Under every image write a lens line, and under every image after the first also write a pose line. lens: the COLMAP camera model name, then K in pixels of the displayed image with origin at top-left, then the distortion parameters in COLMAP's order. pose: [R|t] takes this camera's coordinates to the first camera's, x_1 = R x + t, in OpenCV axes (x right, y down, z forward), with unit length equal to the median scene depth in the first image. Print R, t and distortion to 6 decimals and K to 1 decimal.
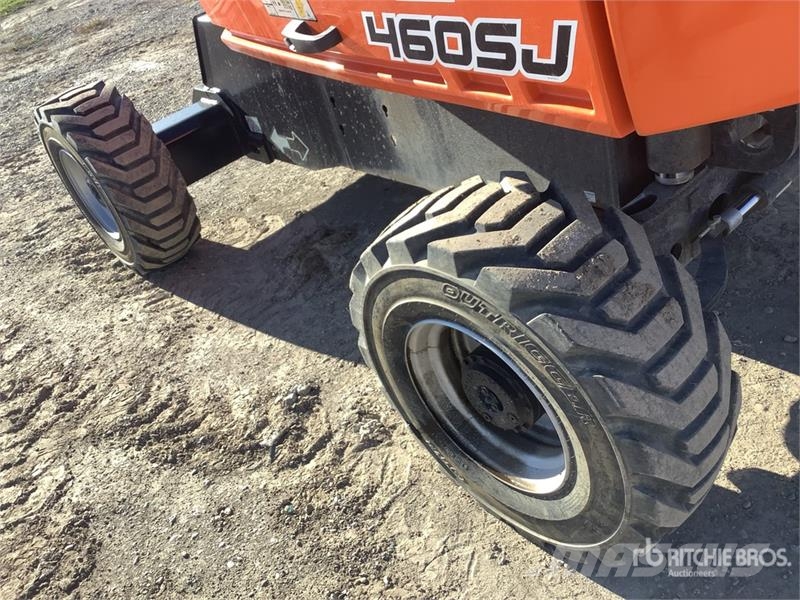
lens RADIAL K [[717.8, 0, 397.8], [0, 717.8, 303.1], [0, 0, 1]] dist [0.097147, -0.146657]
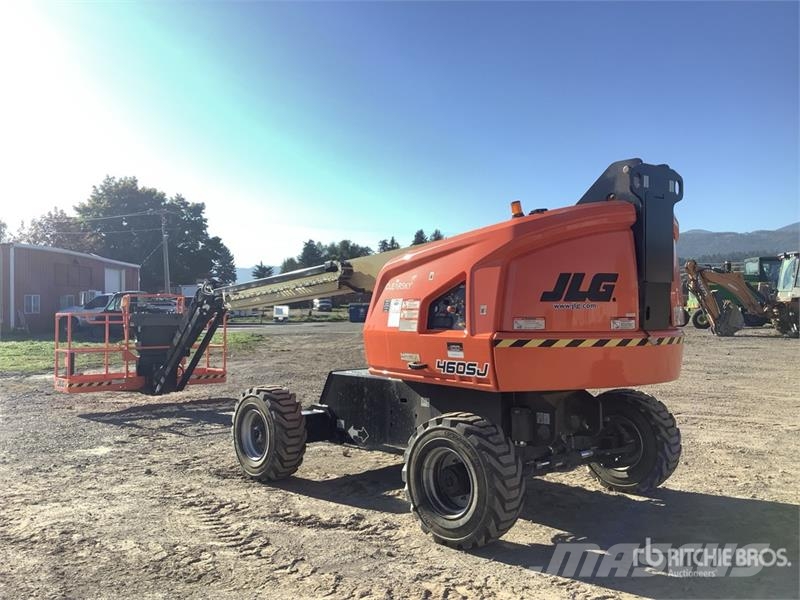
lens RADIAL K [[688.1, 0, 429.3], [0, 688.1, 299.6], [0, 0, 1]] dist [0.089226, -0.124307]
pose [[0.965276, 0.257956, 0.041246, -0.192130], [-0.182701, 0.779479, -0.599194, 0.918636], [-0.186716, 0.570852, 0.799541, -1.240873]]
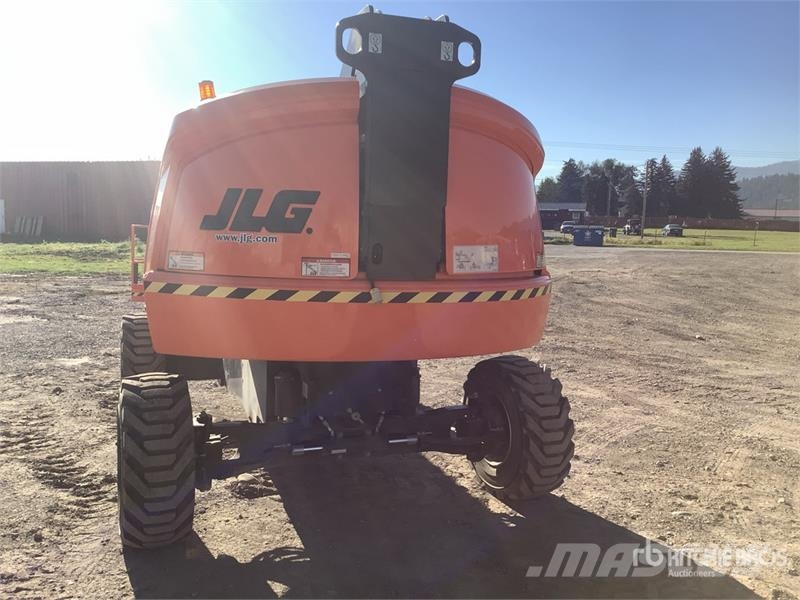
lens RADIAL K [[688.1, 0, 429.3], [0, 688.1, 299.6], [0, 0, 1]] dist [0.089226, -0.124307]
pose [[0.908068, 0.320562, -0.269541, 1.029244], [-0.408268, 0.821078, -0.398933, 0.150761], [0.093432, 0.472303, 0.876470, -0.806617]]
